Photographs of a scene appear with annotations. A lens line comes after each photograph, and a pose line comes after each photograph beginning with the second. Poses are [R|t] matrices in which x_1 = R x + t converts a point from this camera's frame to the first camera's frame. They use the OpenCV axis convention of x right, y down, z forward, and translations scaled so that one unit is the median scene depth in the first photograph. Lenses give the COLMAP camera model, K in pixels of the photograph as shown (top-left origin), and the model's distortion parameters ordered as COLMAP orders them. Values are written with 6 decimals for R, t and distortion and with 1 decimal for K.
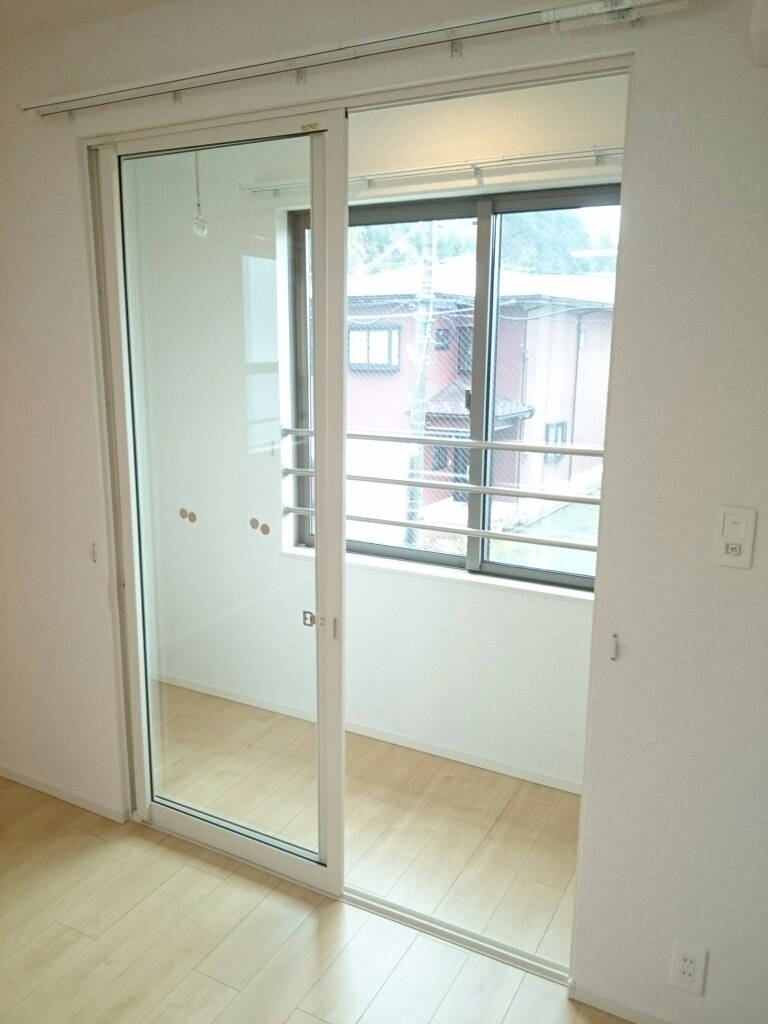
lens RADIAL K [[820.9, 0, 379.1], [0, 820.9, 504.3], [0, 0, 1]] dist [-0.006055, -0.017804]
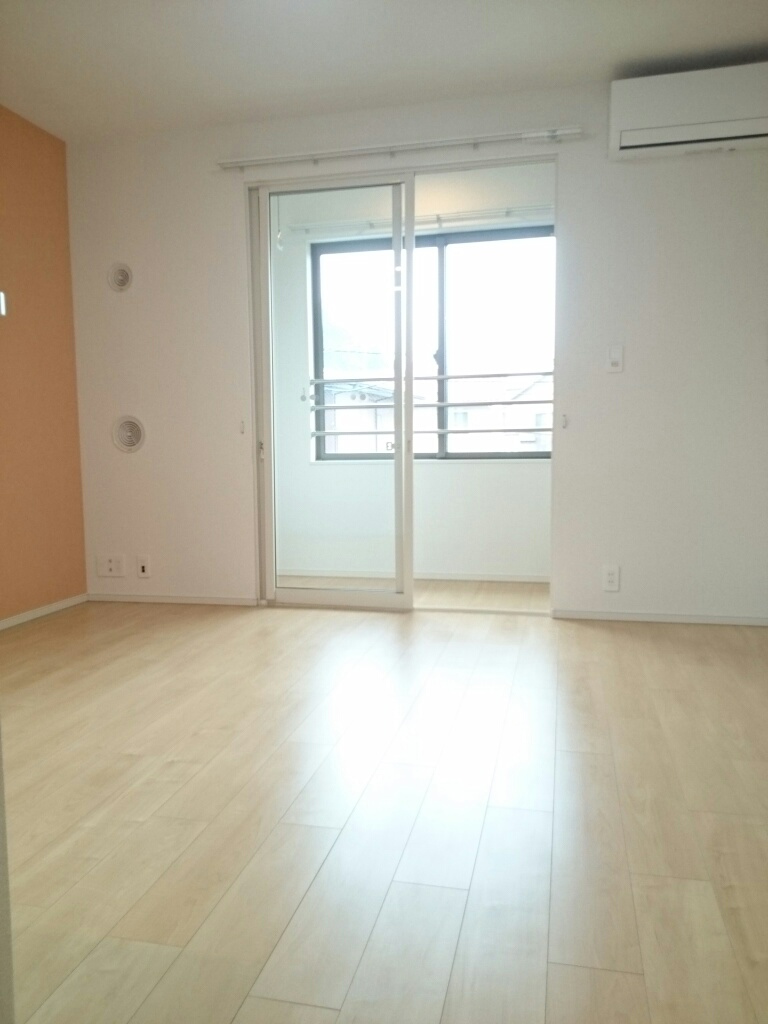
lens RADIAL K [[820.9, 0, 381.8], [0, 820.9, 516.8], [0, 0, 1]] dist [-0.006055, -0.017804]
pose [[0.961290, -0.043673, 0.272054, -0.638796], [0.075683, 0.991233, -0.108302, 0.519890], [-0.264939, 0.124699, 0.956168, -0.734750]]
